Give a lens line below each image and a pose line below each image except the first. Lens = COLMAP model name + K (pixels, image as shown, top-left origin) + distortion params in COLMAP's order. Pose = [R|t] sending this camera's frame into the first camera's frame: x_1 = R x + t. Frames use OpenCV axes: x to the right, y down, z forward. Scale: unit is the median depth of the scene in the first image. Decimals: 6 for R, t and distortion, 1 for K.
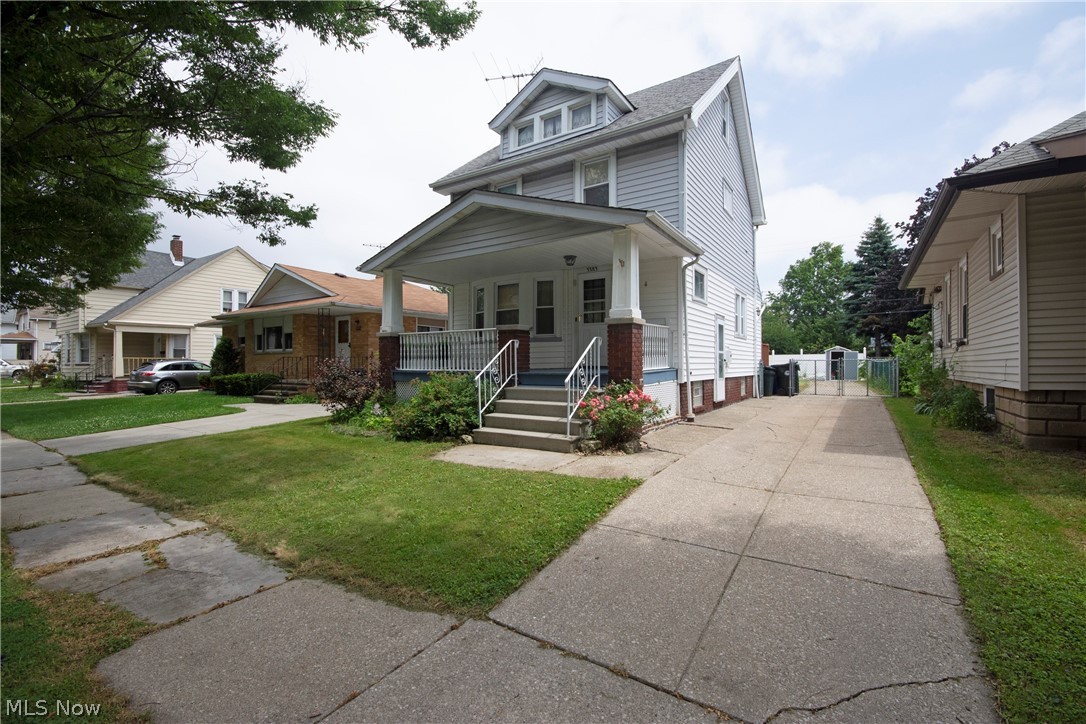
lens RADIAL K [[478.4, 0, 543.0], [0, 478.4, 362.0], [0, 0, 1]] dist [0.018195, -0.019503]
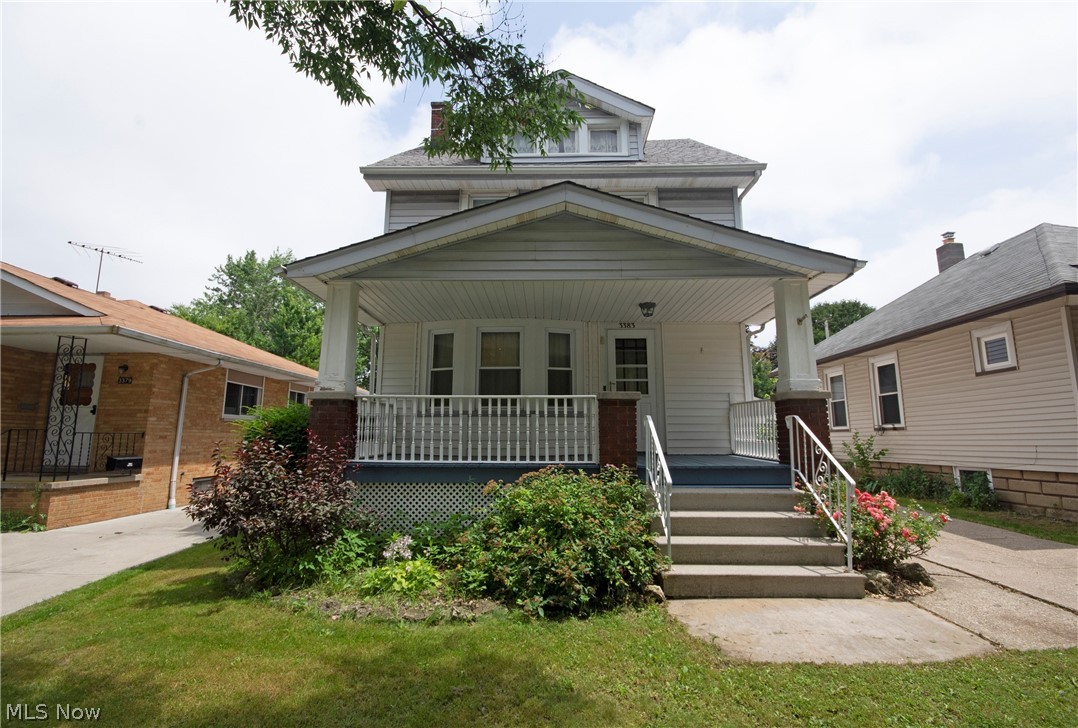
lens RADIAL K [[502.2, 0, 539.0], [0, 502.2, 364.0], [0, 0, 1]] dist [-0.011981, -0.000070]
pose [[0.843952, 0.085022, 0.529638, -0.424772], [-0.006407, 0.988886, -0.148536, -0.010012], [-0.536381, 0.121964, 0.835117, 0.390002]]
